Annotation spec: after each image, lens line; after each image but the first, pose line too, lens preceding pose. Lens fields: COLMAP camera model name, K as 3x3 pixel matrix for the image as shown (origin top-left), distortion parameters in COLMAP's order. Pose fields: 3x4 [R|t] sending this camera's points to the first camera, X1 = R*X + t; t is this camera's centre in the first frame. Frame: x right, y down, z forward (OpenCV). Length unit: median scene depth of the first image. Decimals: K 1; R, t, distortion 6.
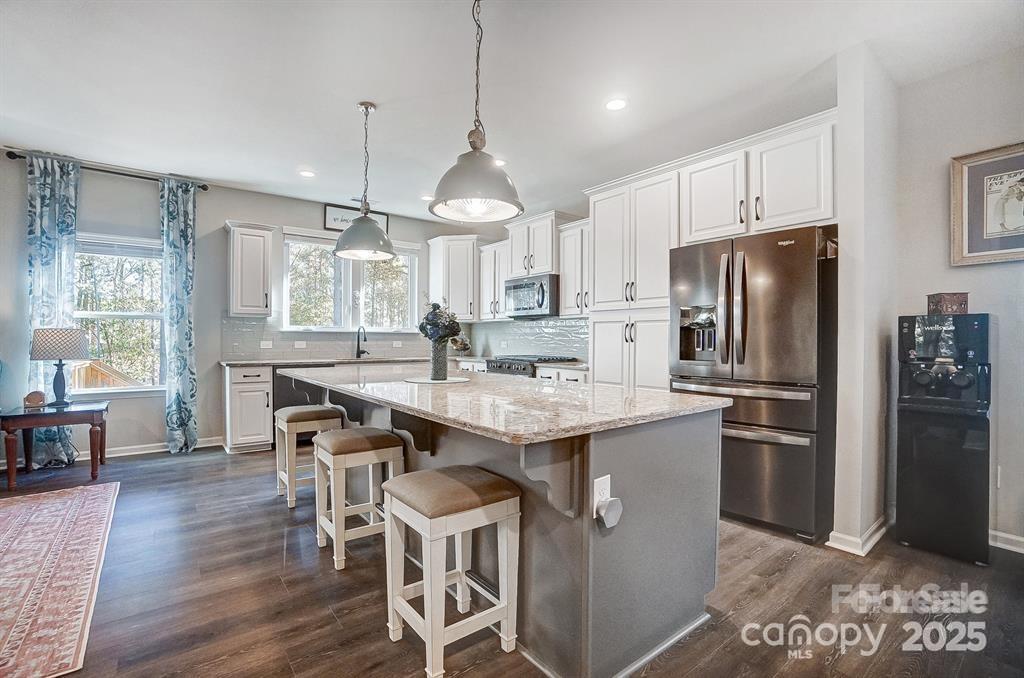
lens RADIAL K [[470.0, 0, 509.2], [0, 470.0, 341.5], [0, 0, 1]] dist [-0.000609, 0.000220]
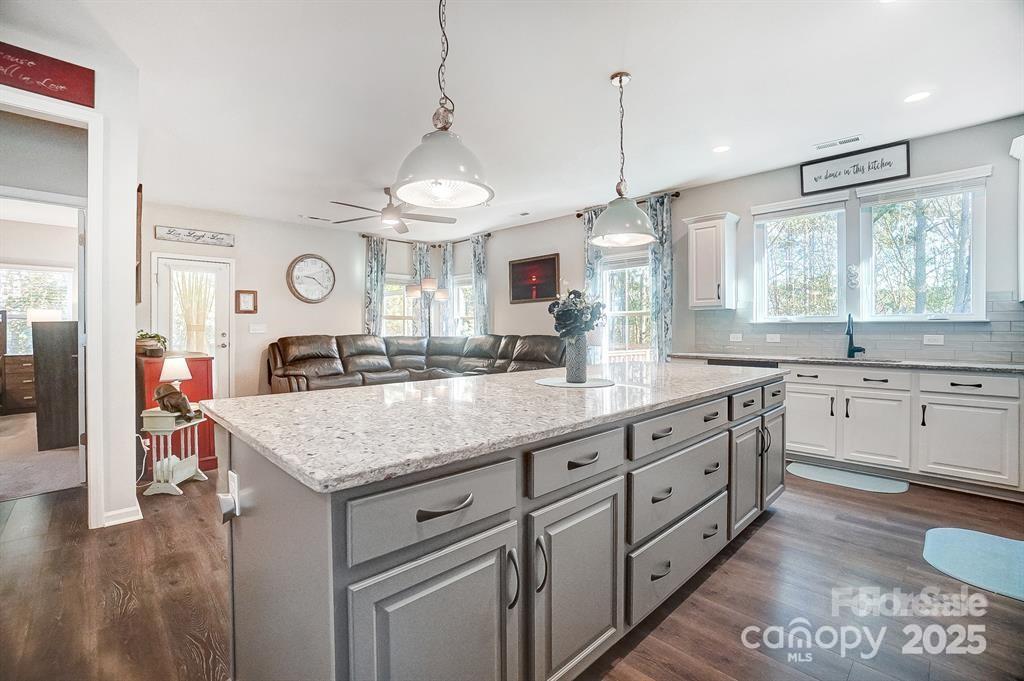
lens RADIAL K [[470.0, 0, 509.6], [0, 470.0, 332.5], [0, 0, 1]] dist [-0.000609, 0.000220]
pose [[0.142160, 0.005764, -0.989827, 0.344444], [-0.003163, 0.999981, 0.005369, -0.006465], [0.989839, 0.002368, 0.142176, 0.395764]]
